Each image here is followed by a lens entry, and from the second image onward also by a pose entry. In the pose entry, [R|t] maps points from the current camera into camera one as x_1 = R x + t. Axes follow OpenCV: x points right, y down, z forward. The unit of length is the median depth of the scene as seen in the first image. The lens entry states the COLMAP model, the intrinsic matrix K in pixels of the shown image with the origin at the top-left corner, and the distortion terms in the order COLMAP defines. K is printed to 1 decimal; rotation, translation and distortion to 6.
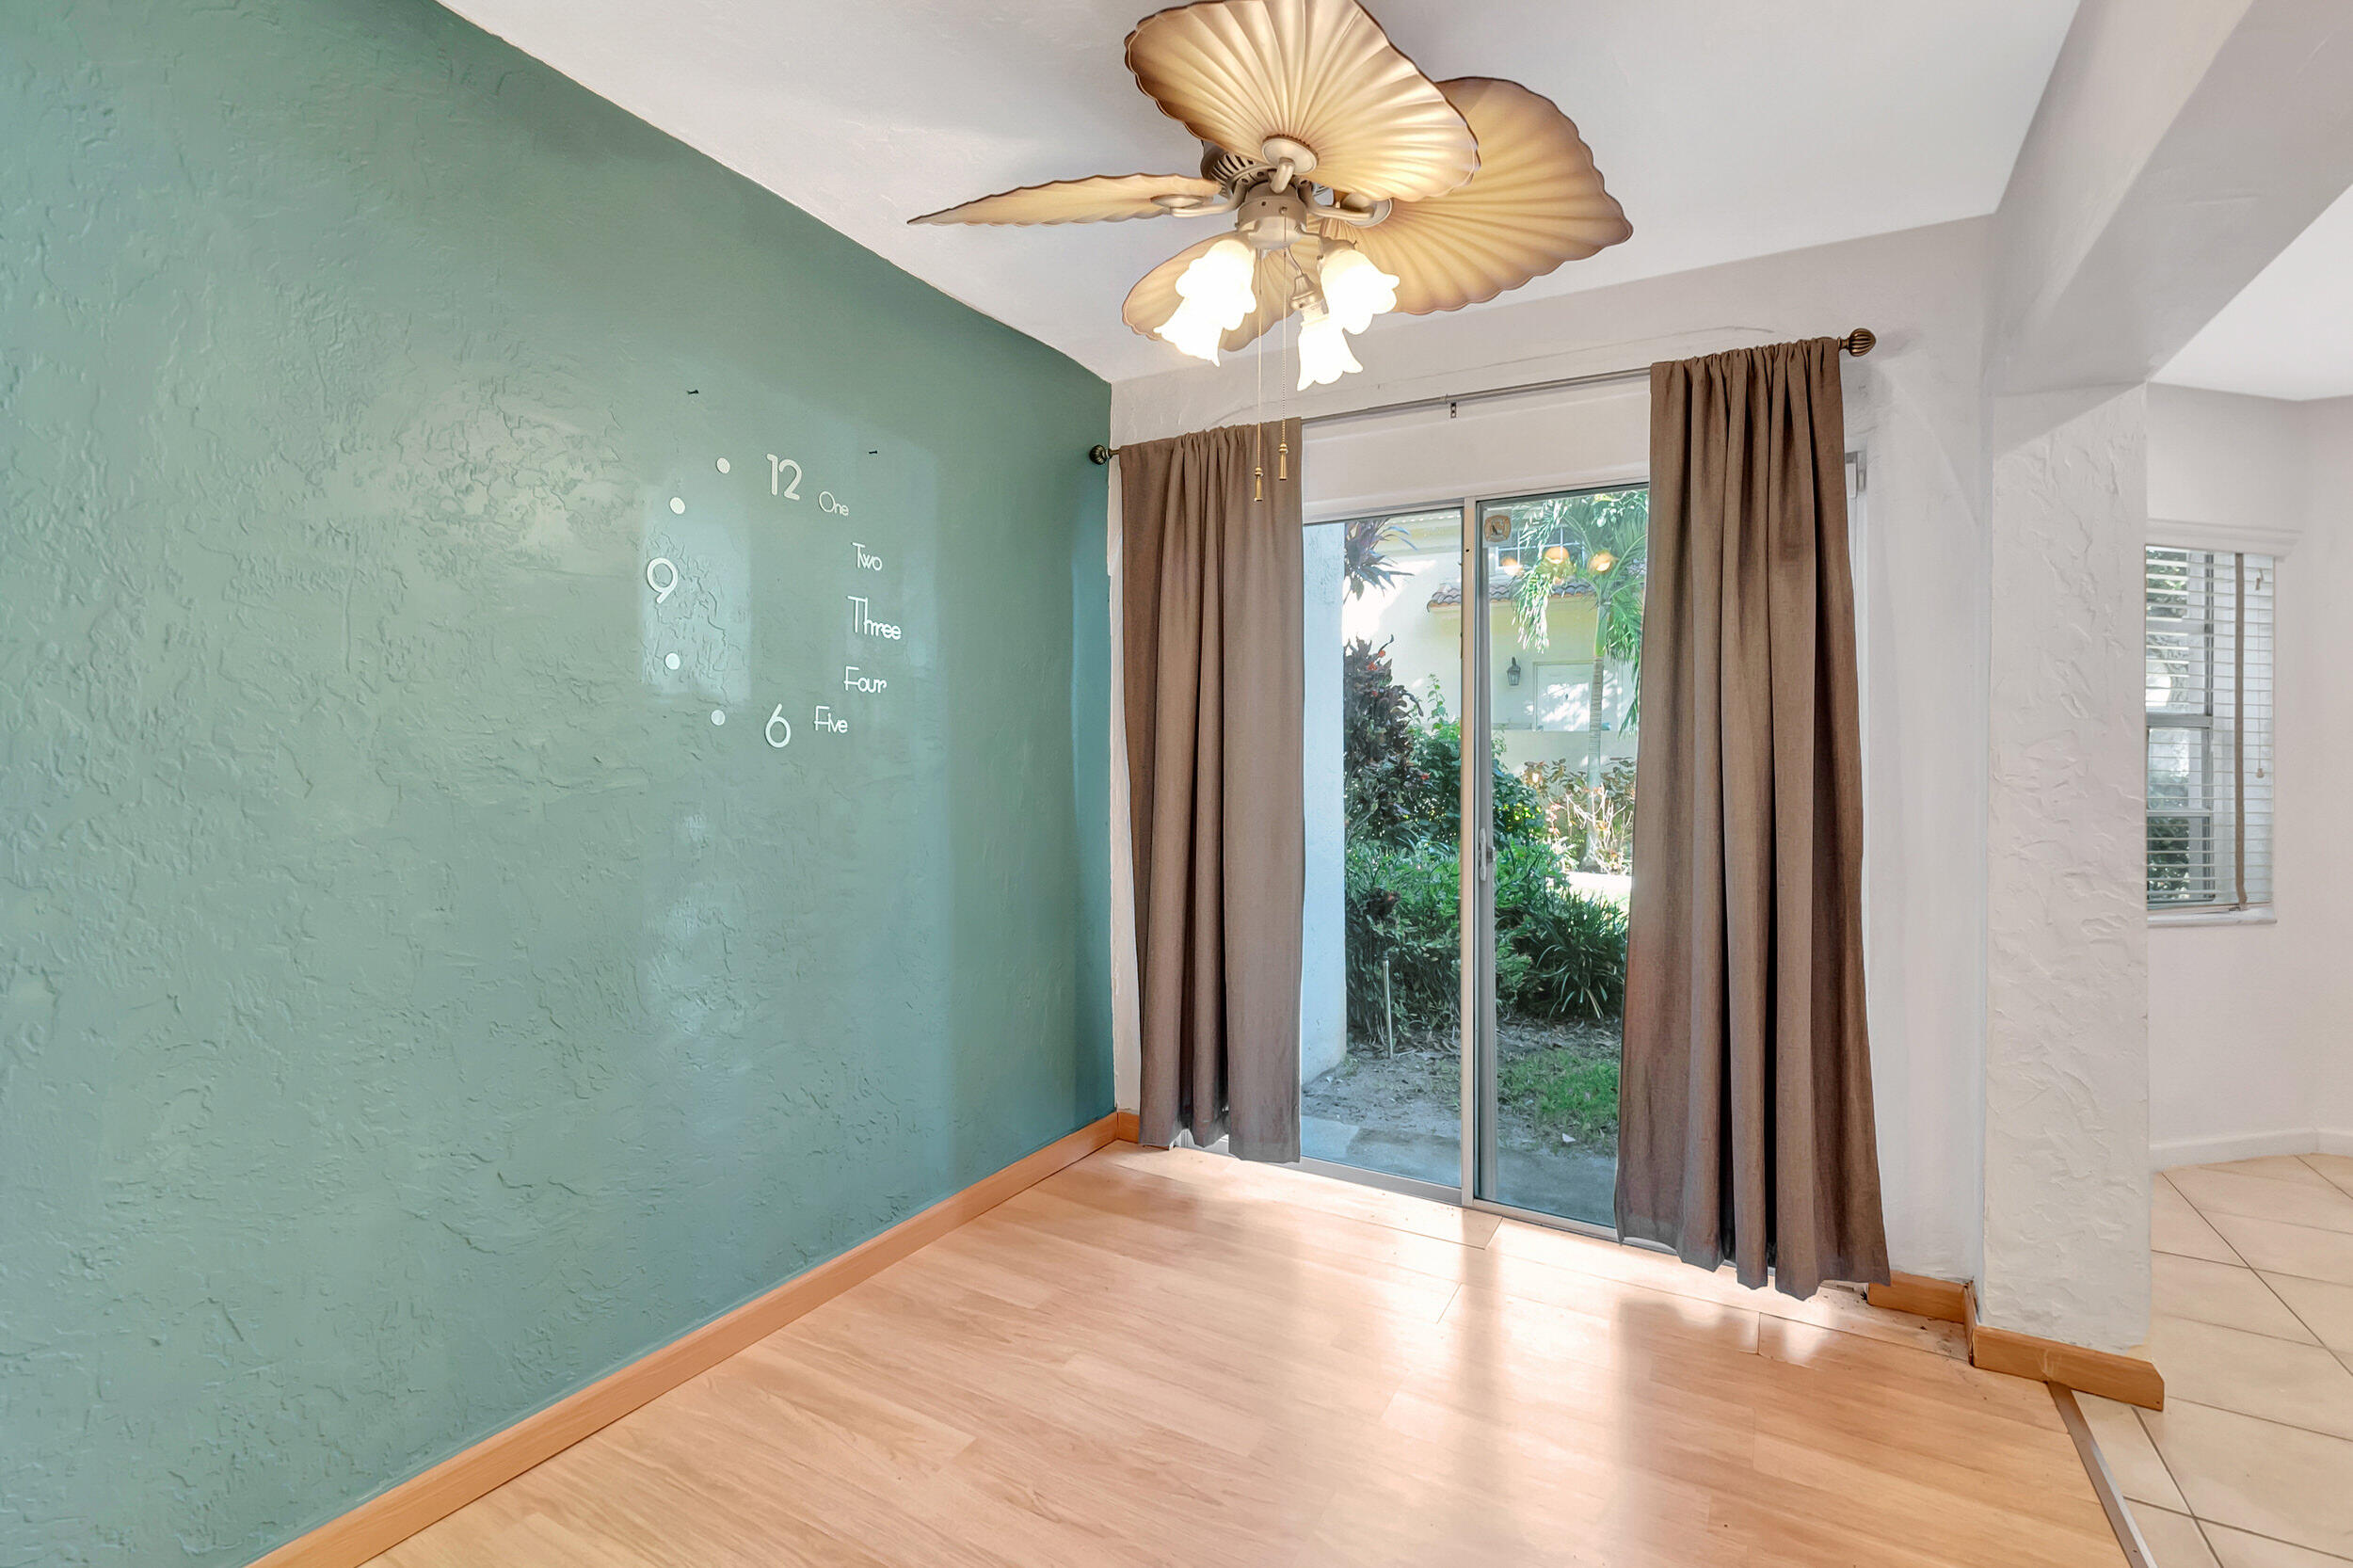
lens RADIAL K [[1065.7, 0, 1156.5], [0, 1065.7, 742.5], [0, 0, 1]] dist [0.001076, 0.000088]
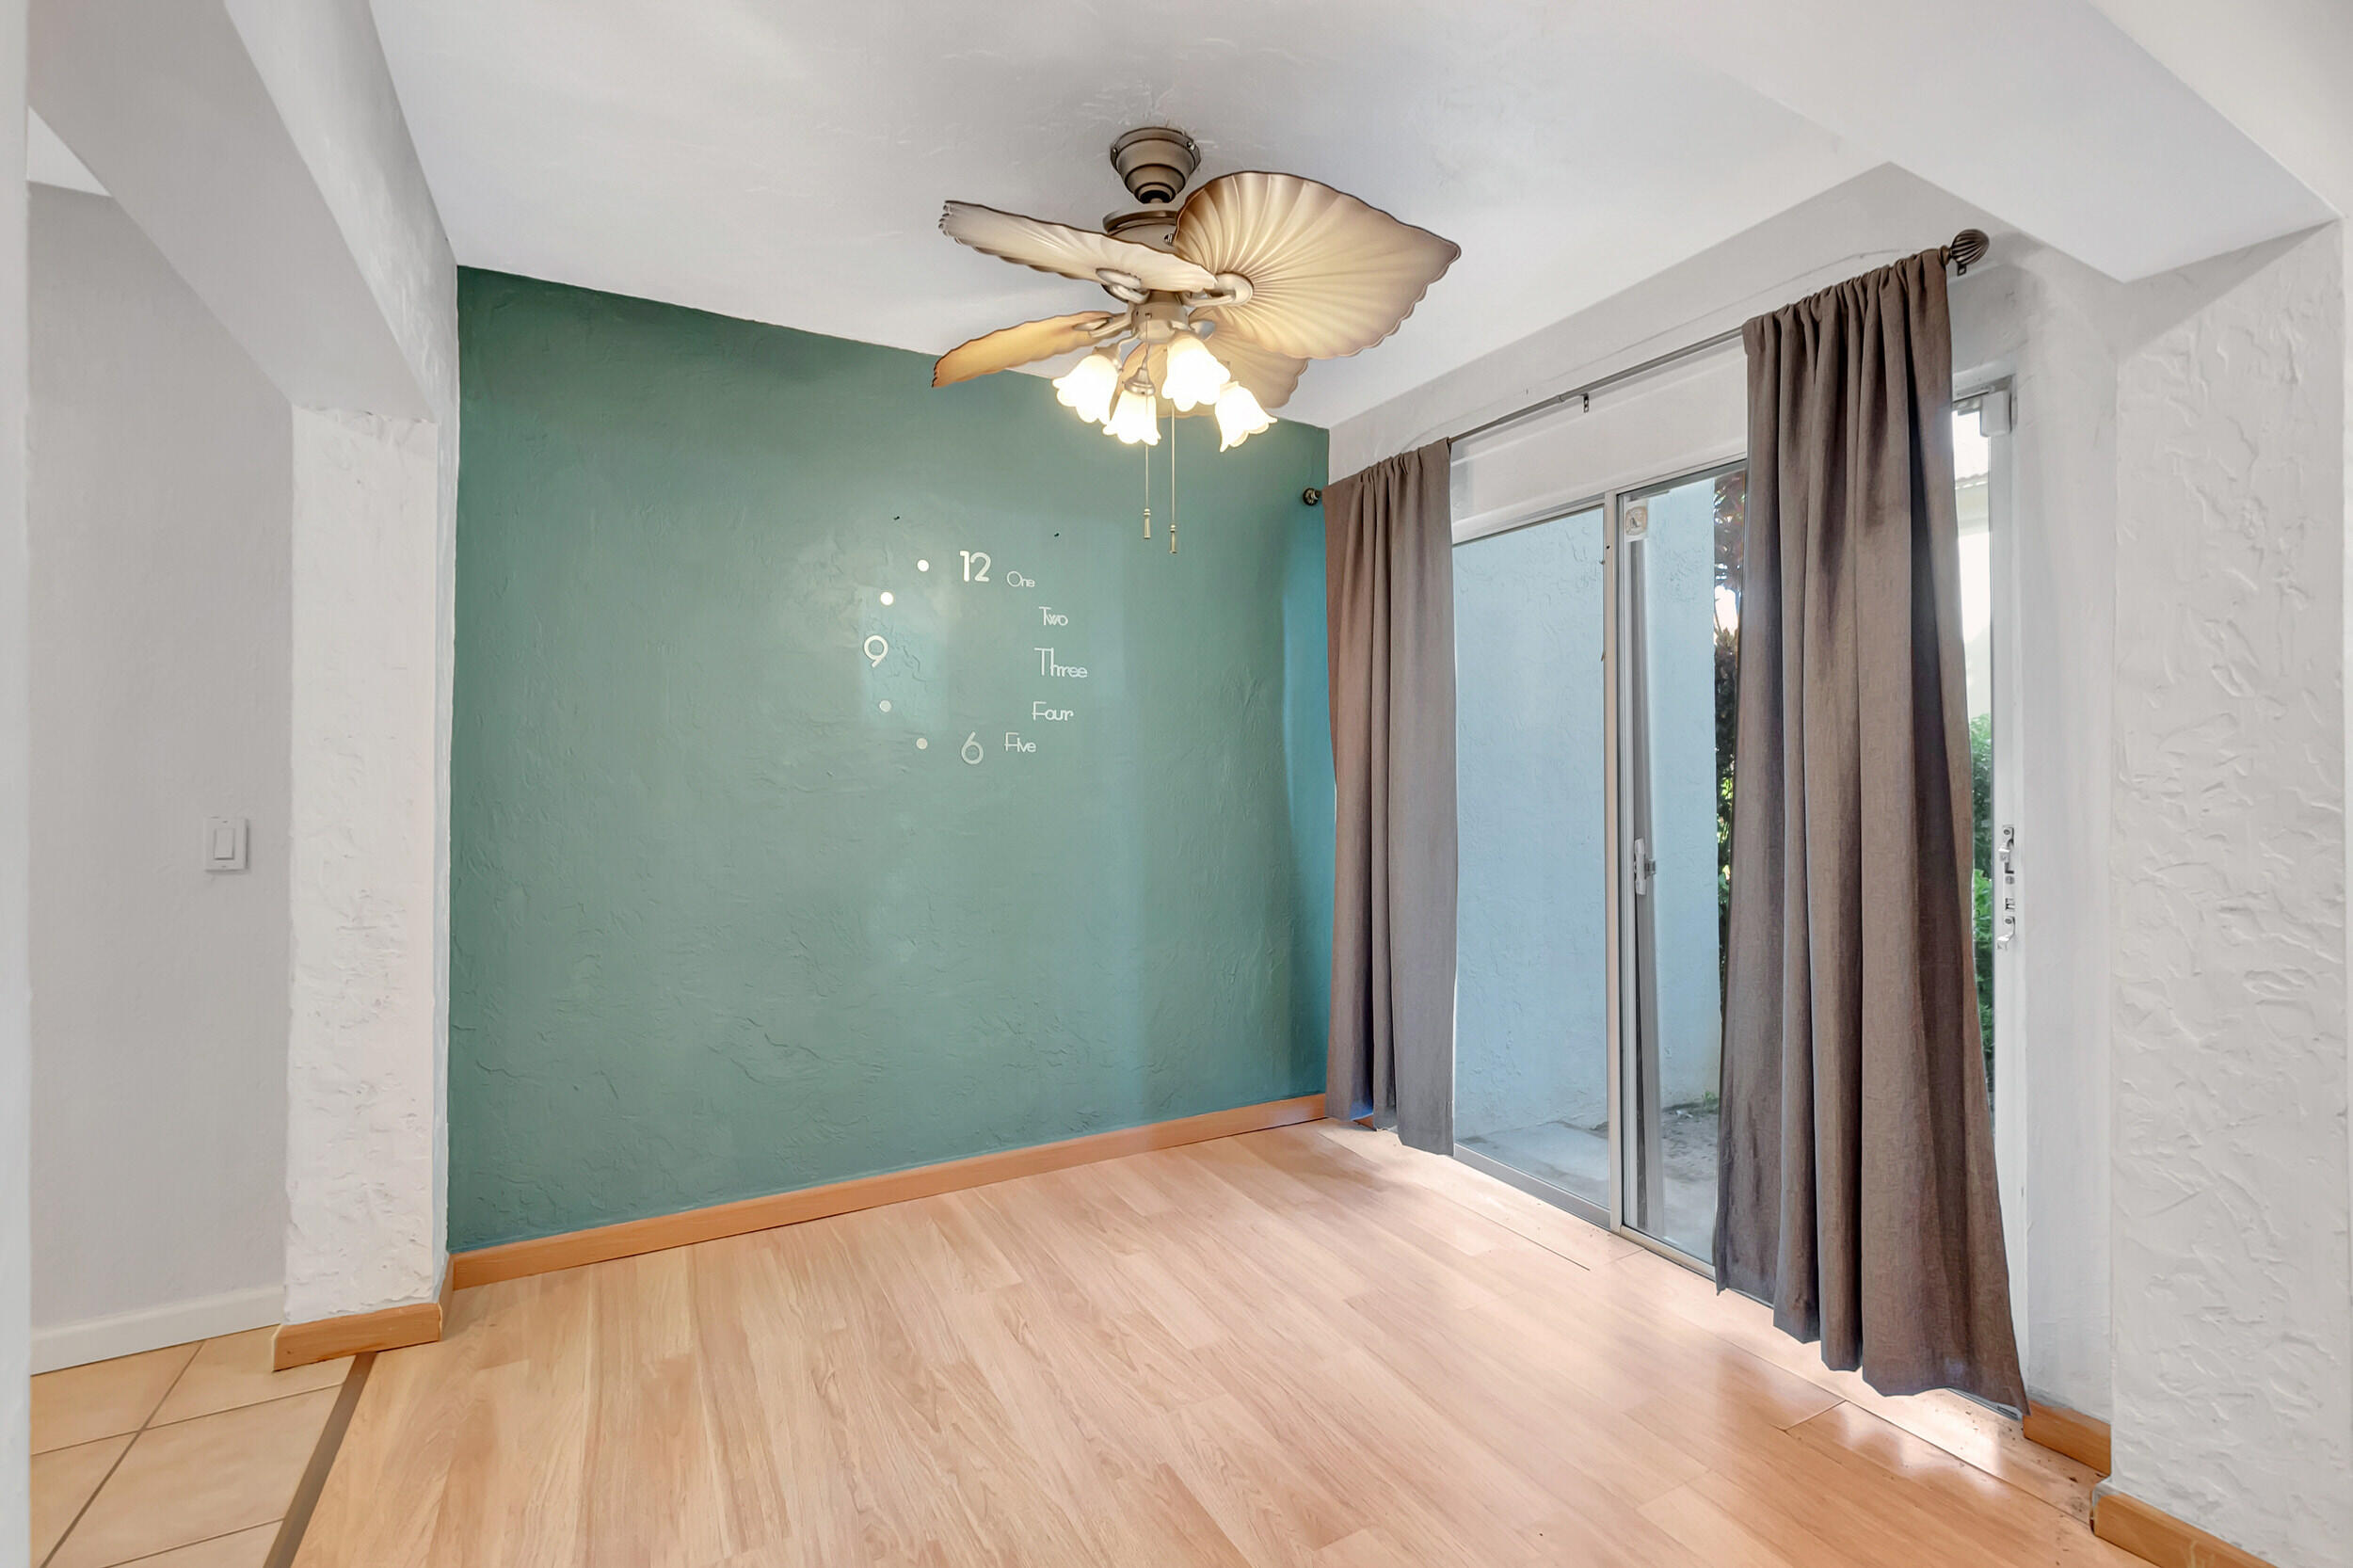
lens RADIAL K [[1026.8, 0, 1181.0], [0, 1026.8, 761.4], [0, 0, 1]] dist [0.001059, 0.000283]
pose [[0.853185, -0.016534, -0.521346, 0.514418], [0.017839, 0.999838, -0.002516, 0.008582], [0.521303, -0.007154, 0.853341, 0.011948]]
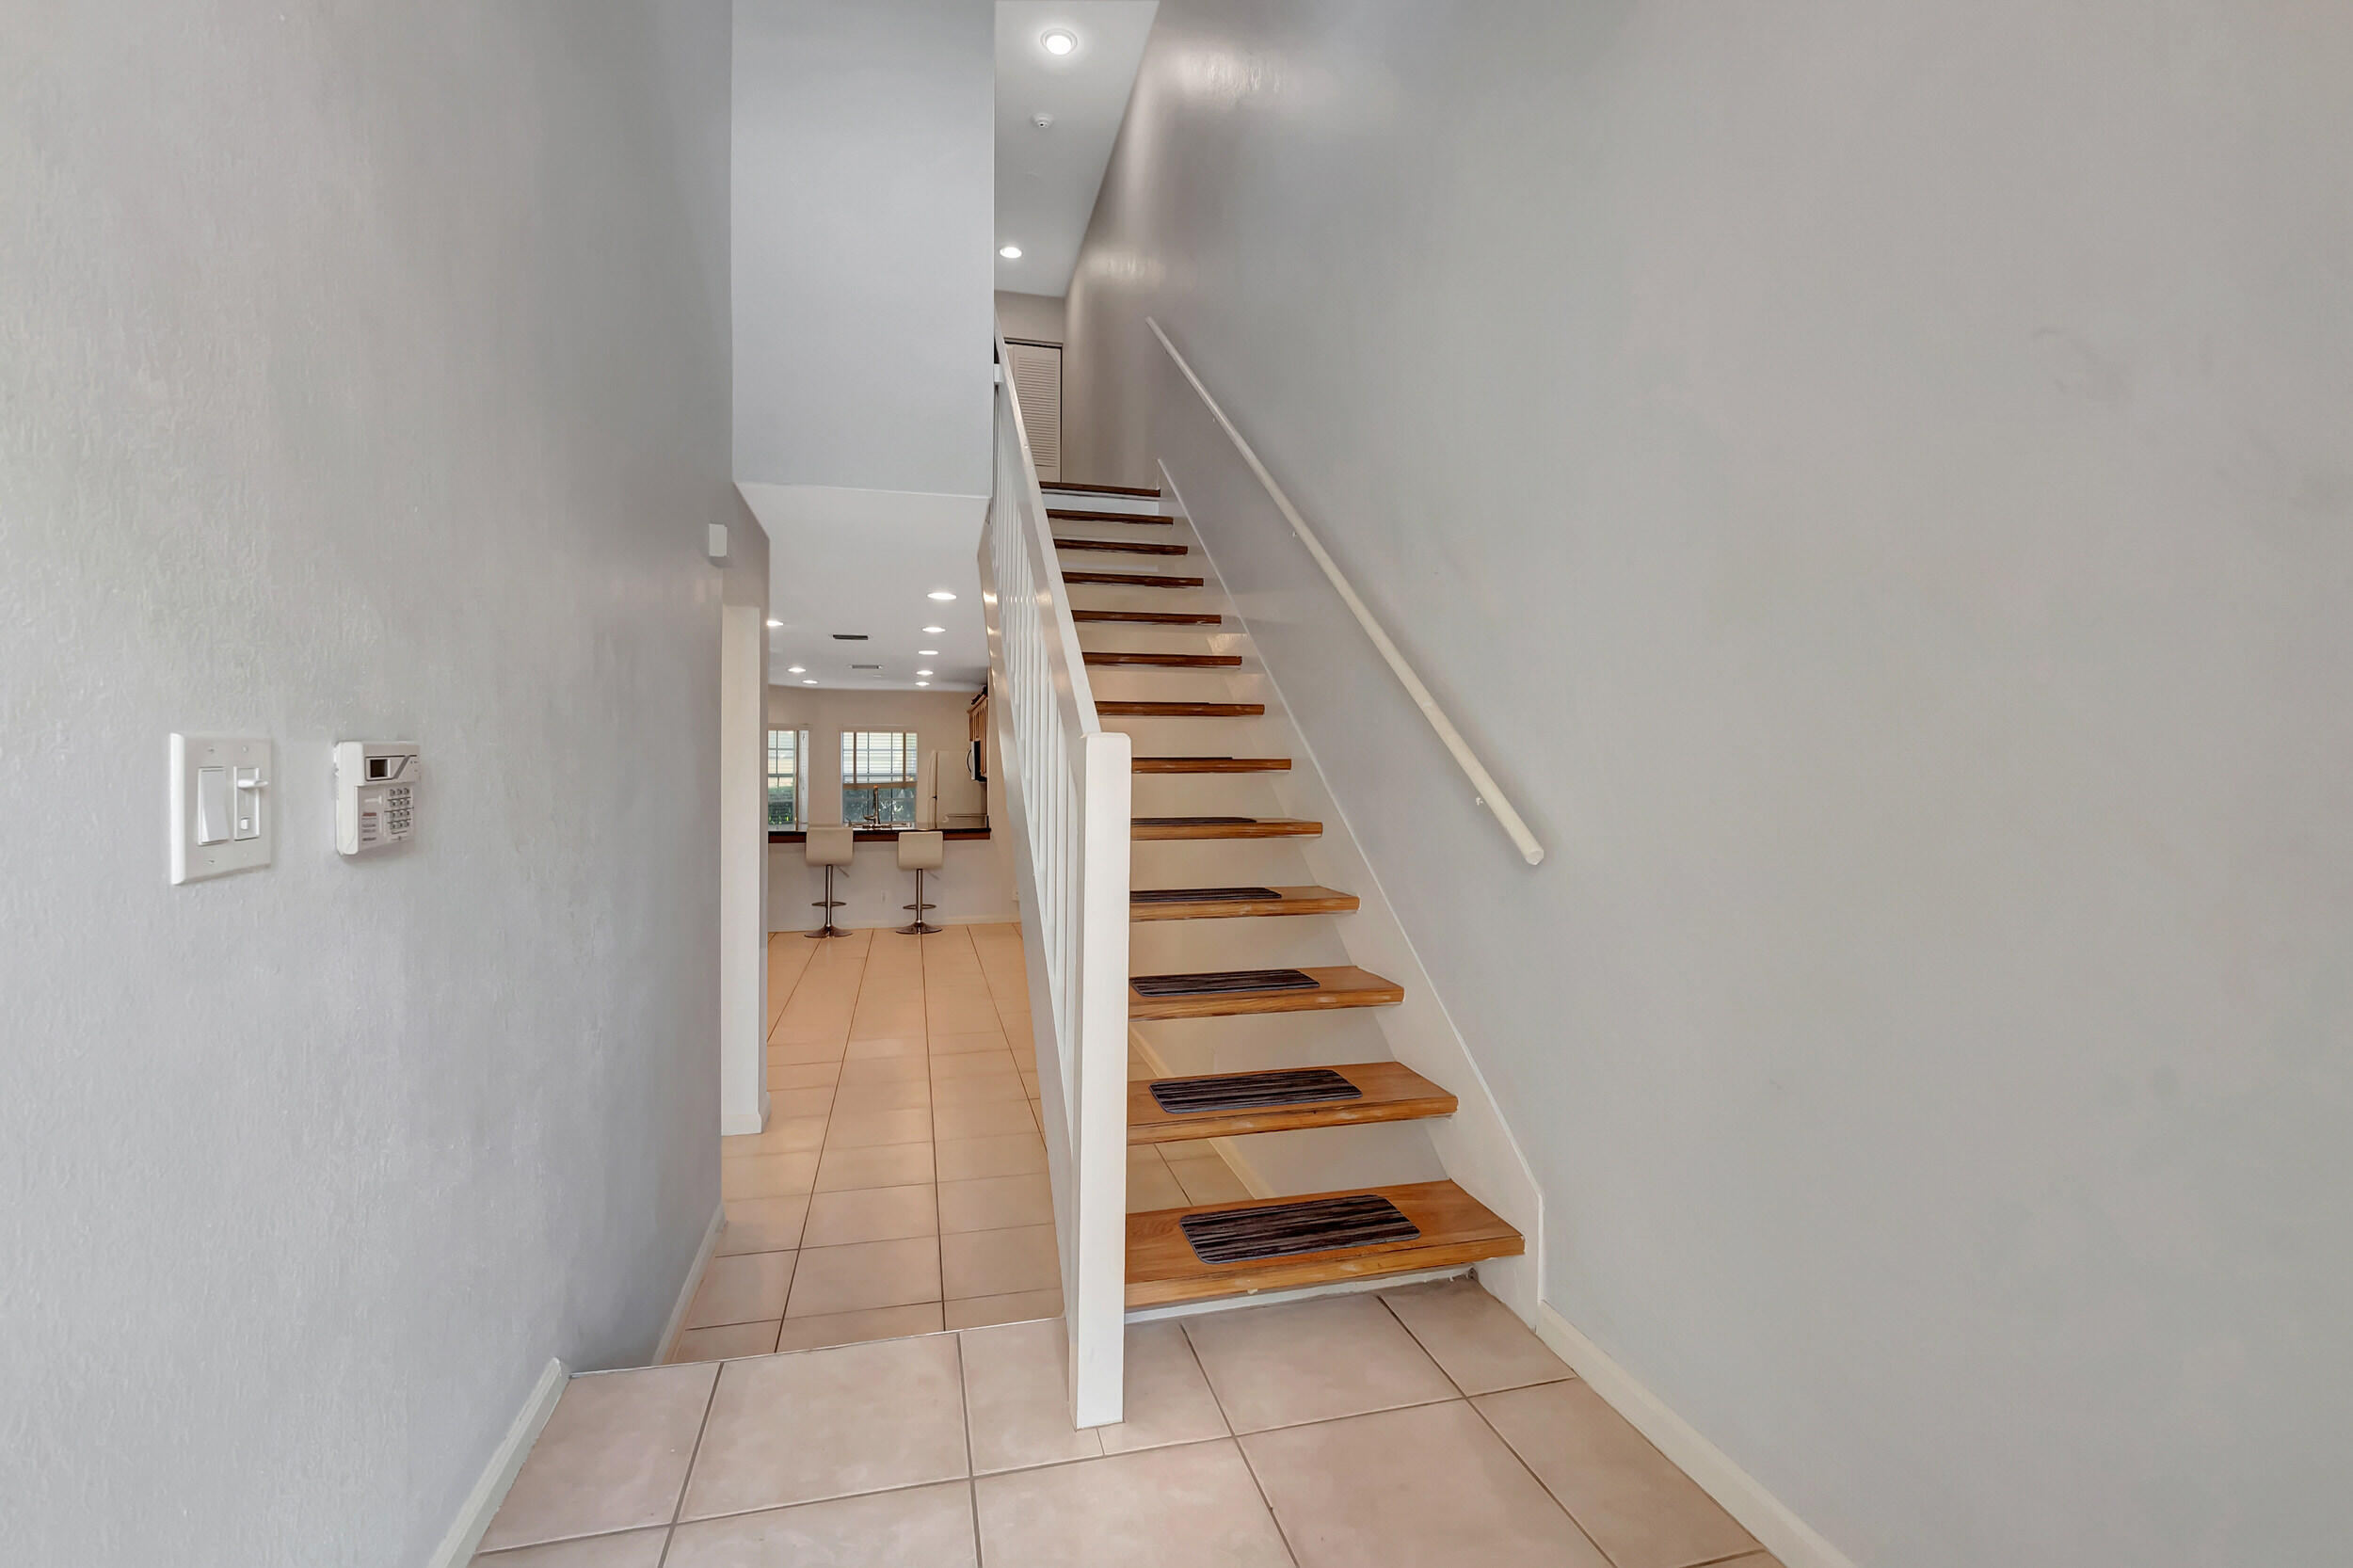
lens RADIAL K [[1056.9, 0, 1187.9], [0, 1056.9, 775.3], [0, 0, 1]] dist [0.001886, 0.000060]
pose [[0.703153, -0.015442, 0.710871, -0.922883], [-0.000744, 0.999748, 0.022454, -0.145575], [-0.711038, -0.016318, 0.702964, -3.543865]]
